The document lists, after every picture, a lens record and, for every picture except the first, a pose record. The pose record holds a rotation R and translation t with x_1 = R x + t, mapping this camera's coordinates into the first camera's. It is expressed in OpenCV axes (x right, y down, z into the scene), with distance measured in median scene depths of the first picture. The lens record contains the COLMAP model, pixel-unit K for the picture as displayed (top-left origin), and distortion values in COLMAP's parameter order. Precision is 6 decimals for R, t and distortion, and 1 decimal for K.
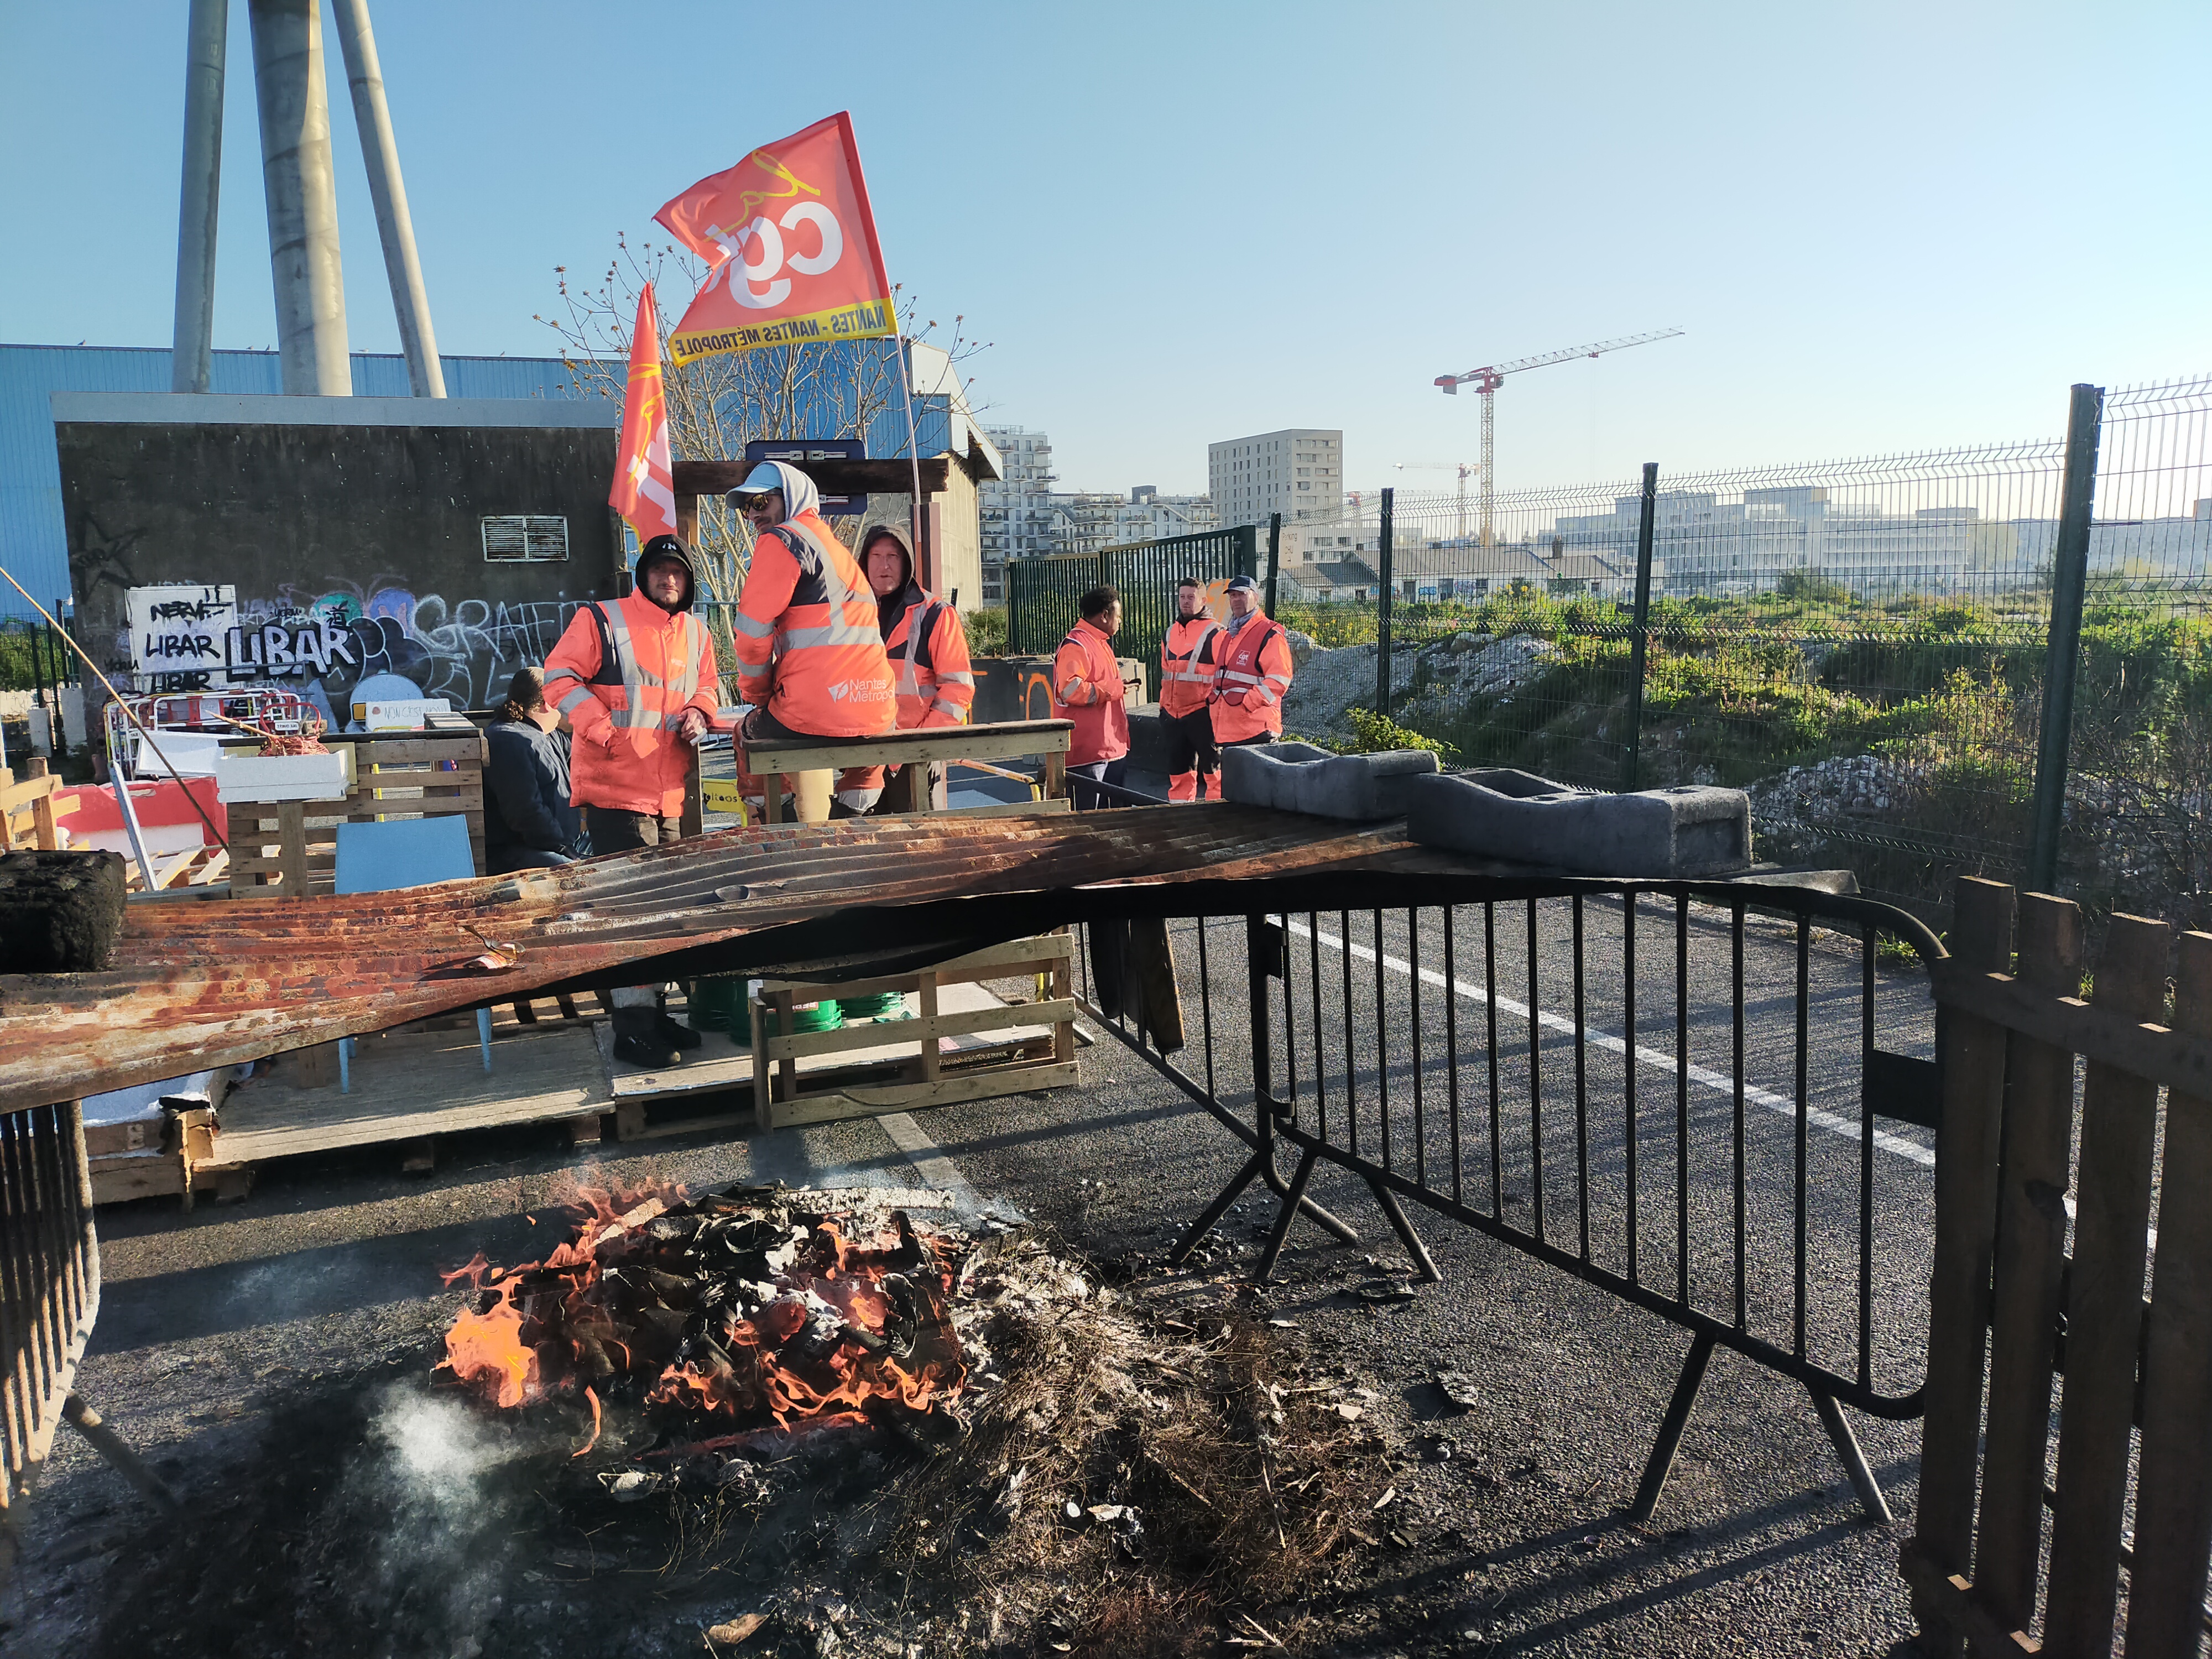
lens RADIAL K [[1661.0, 0, 1091.7], [0, 1661.0, 837.9], [0, 0, 1]] dist [0.041764, -0.032109]
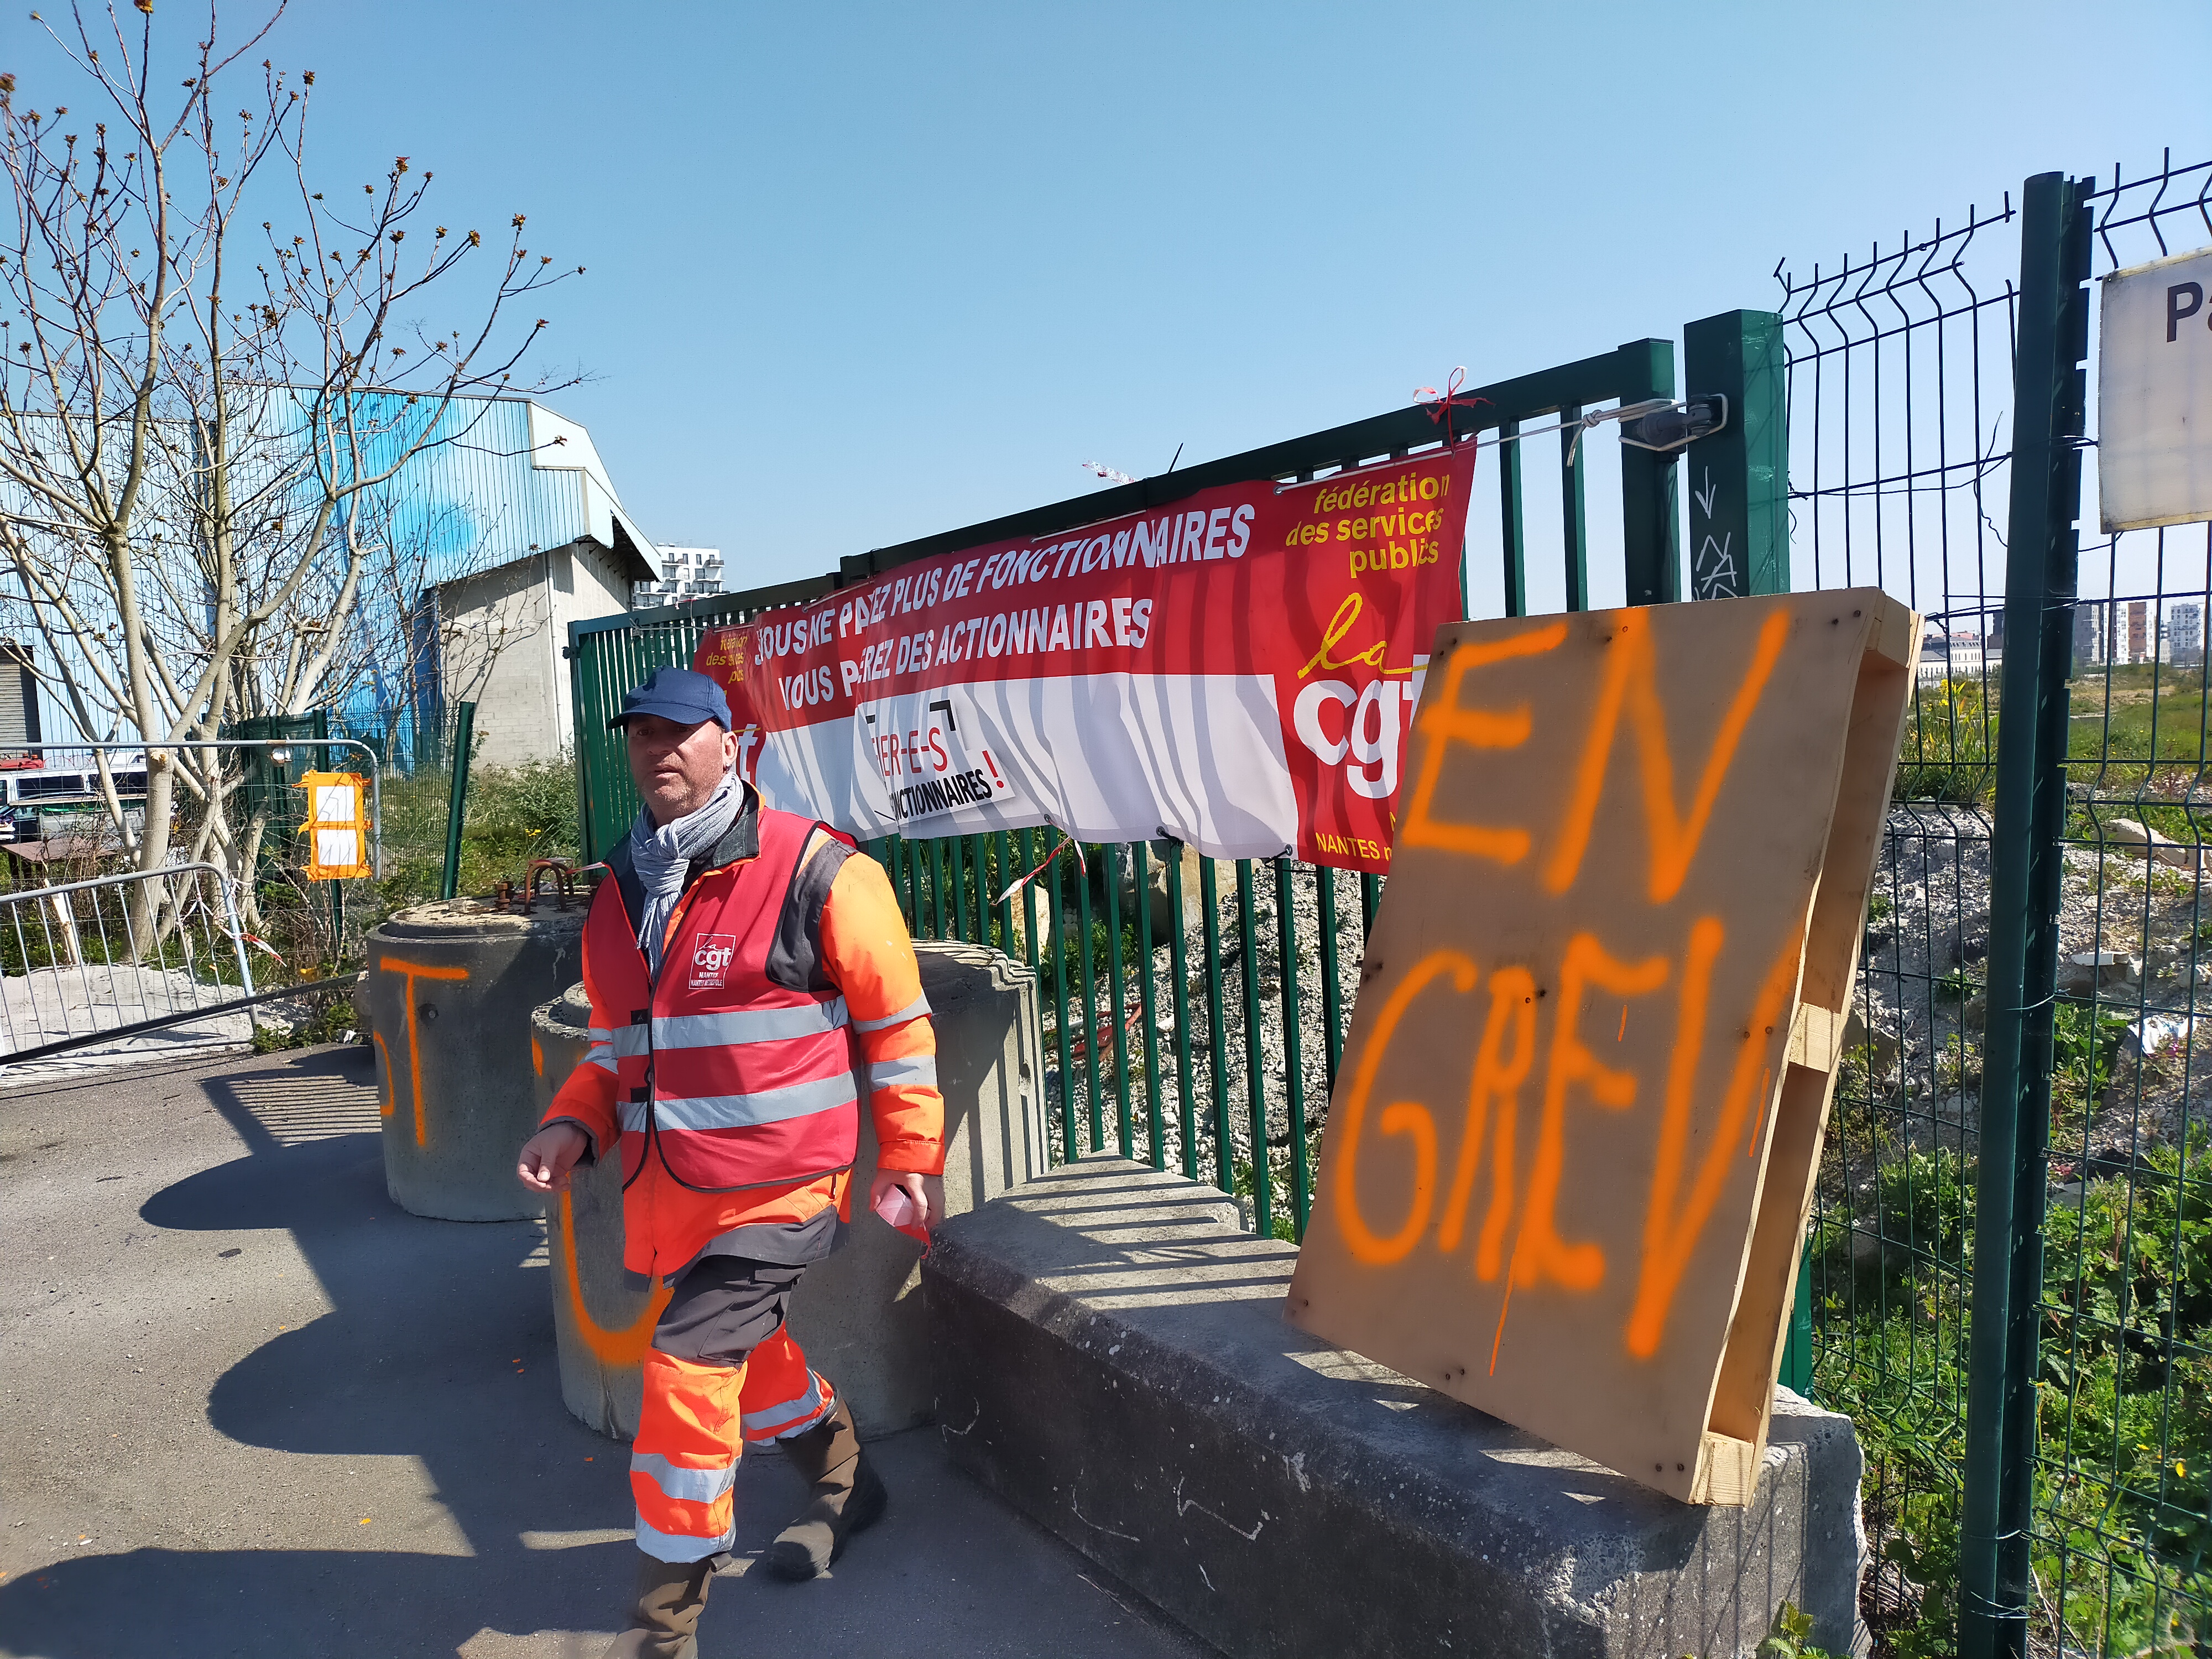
lens RADIAL K [[1661.0, 0, 1110.0], [0, 1661.0, 826.6], [0, 0, 1]] dist [0.041764, -0.032109]
pose [[0.980150, -0.024971, 0.196680, -0.002082], [0.039838, 0.996609, -0.071997, -0.082303], [-0.194215, 0.078403, 0.977821, 0.555280]]
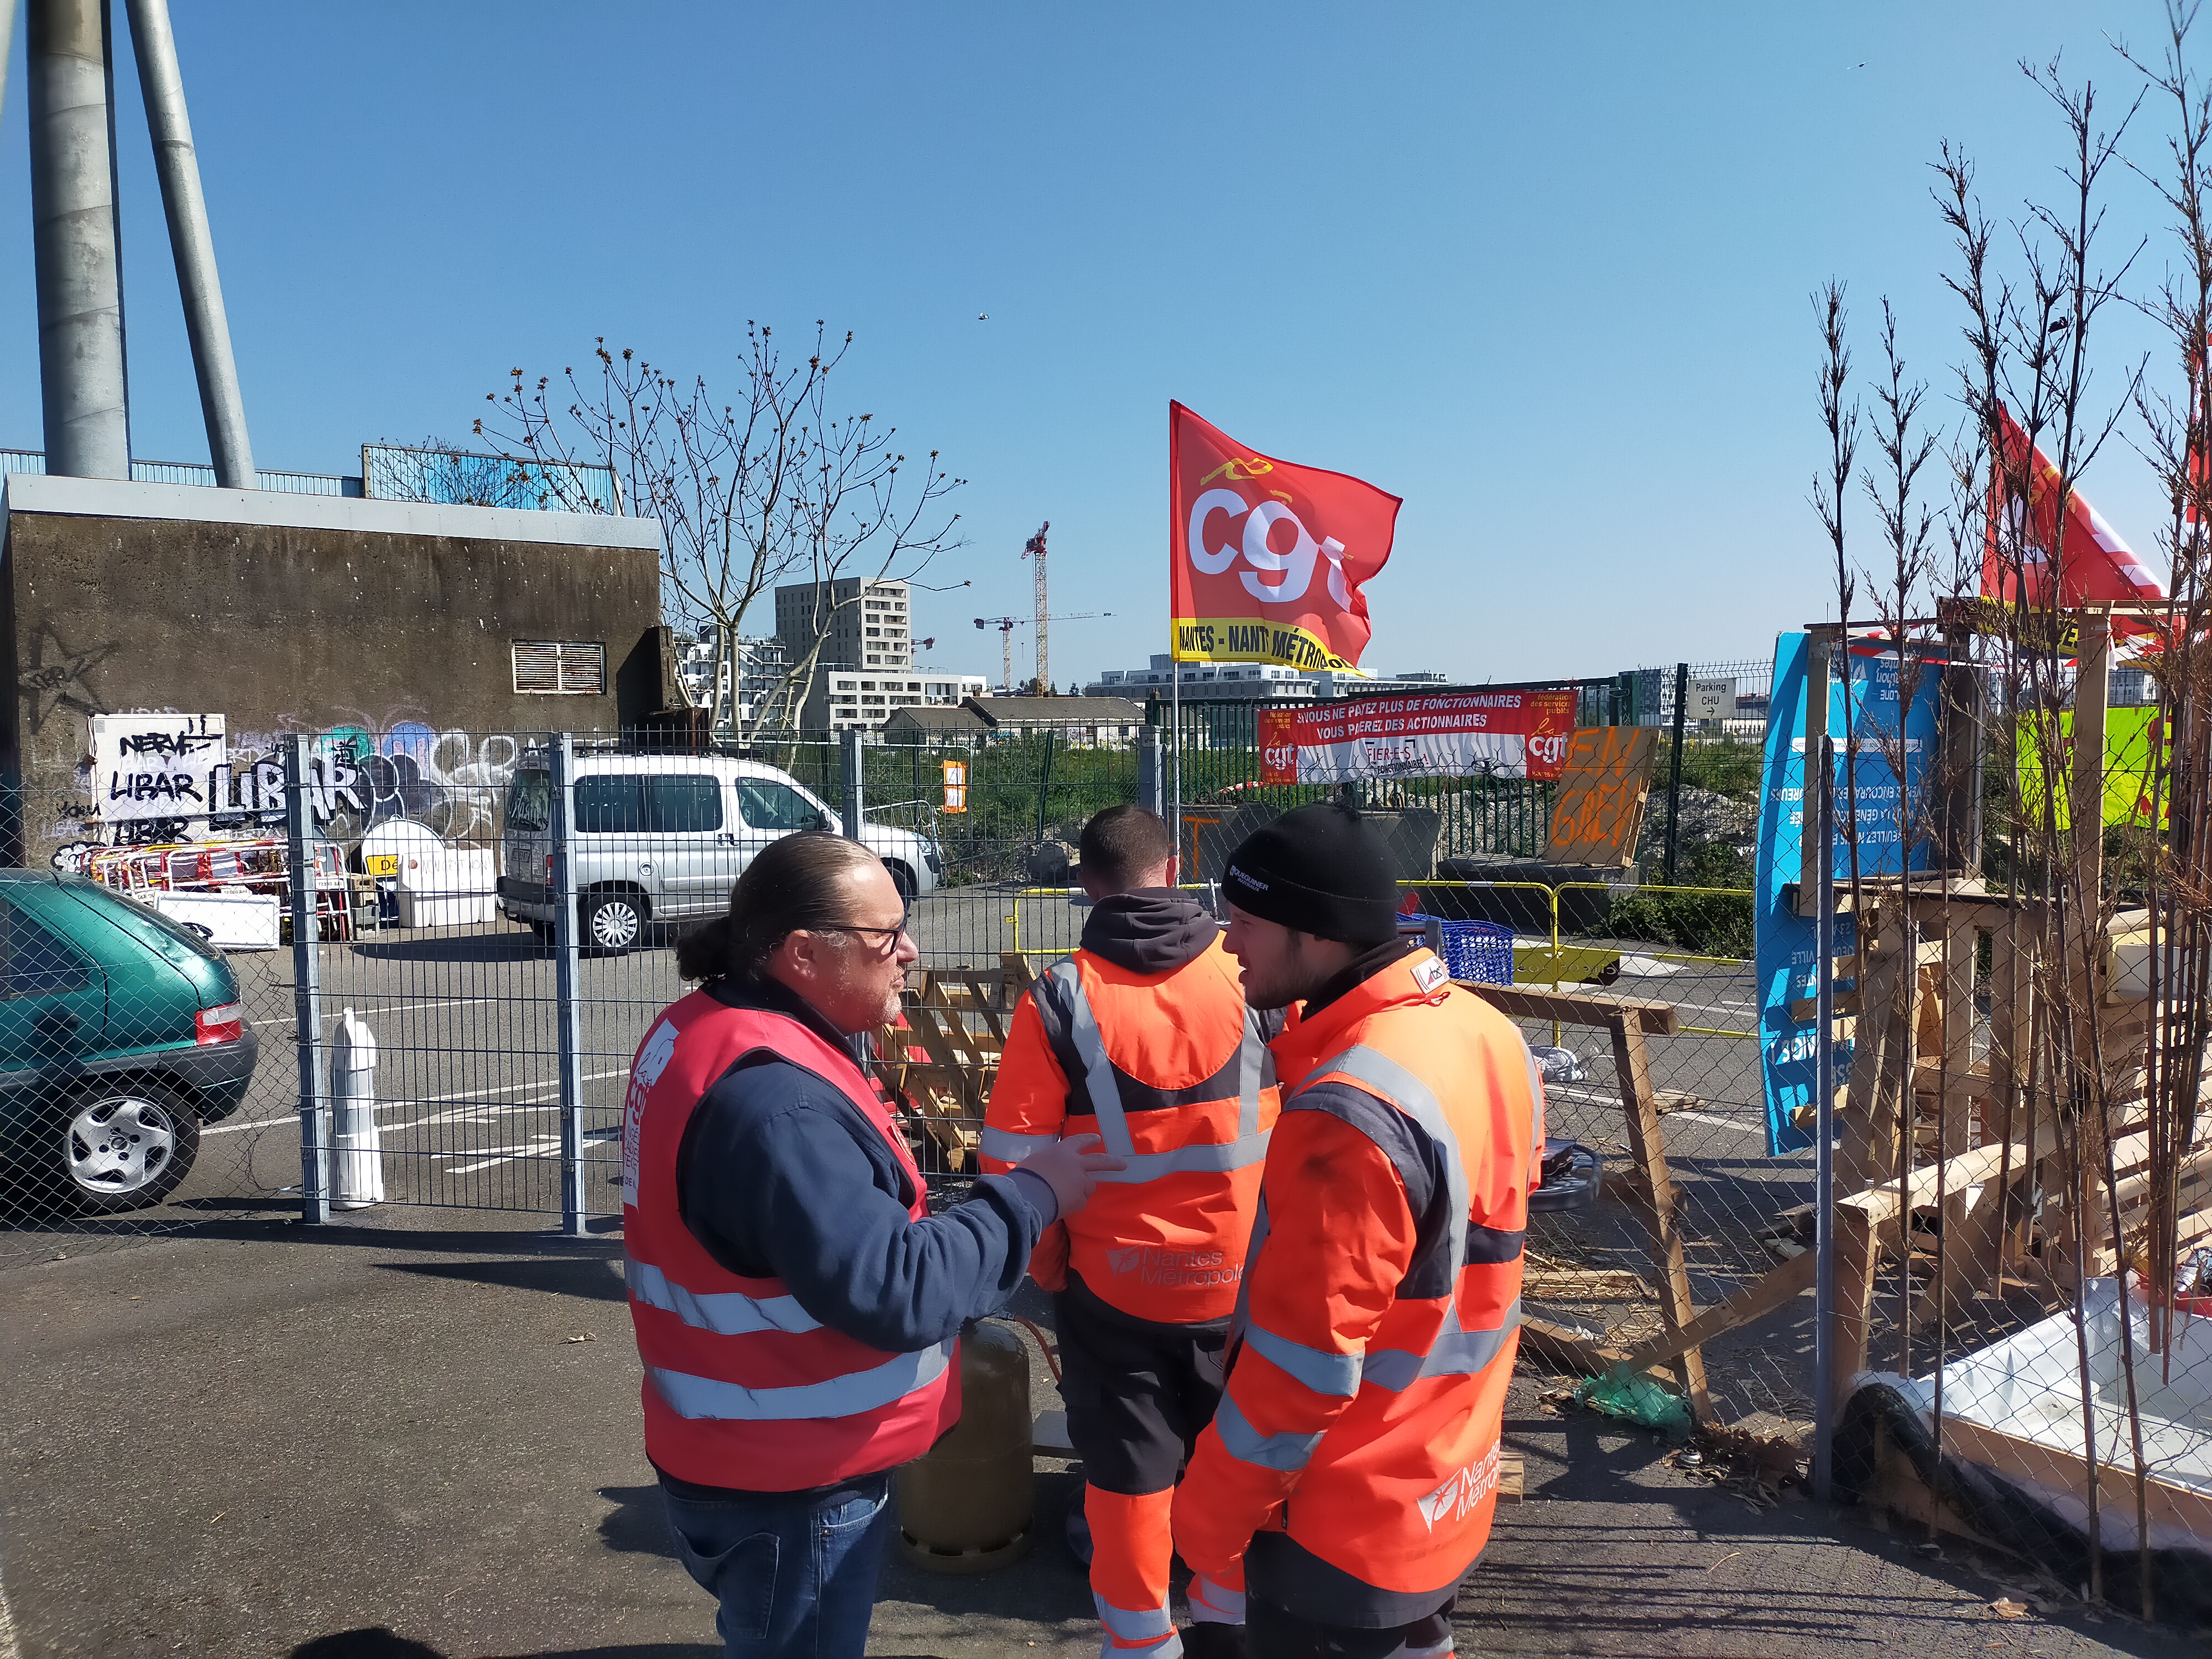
lens RADIAL K [[1661.0, 0, 1115.2], [0, 1661.0, 830.9], [0, 0, 1]] dist [0.041764, -0.032109]
pose [[0.959548, 0.001285, 0.281543, -0.317668], [0.023984, 0.995982, -0.086285, -0.011258], [-0.280523, 0.089547, 0.955661, 0.089346]]
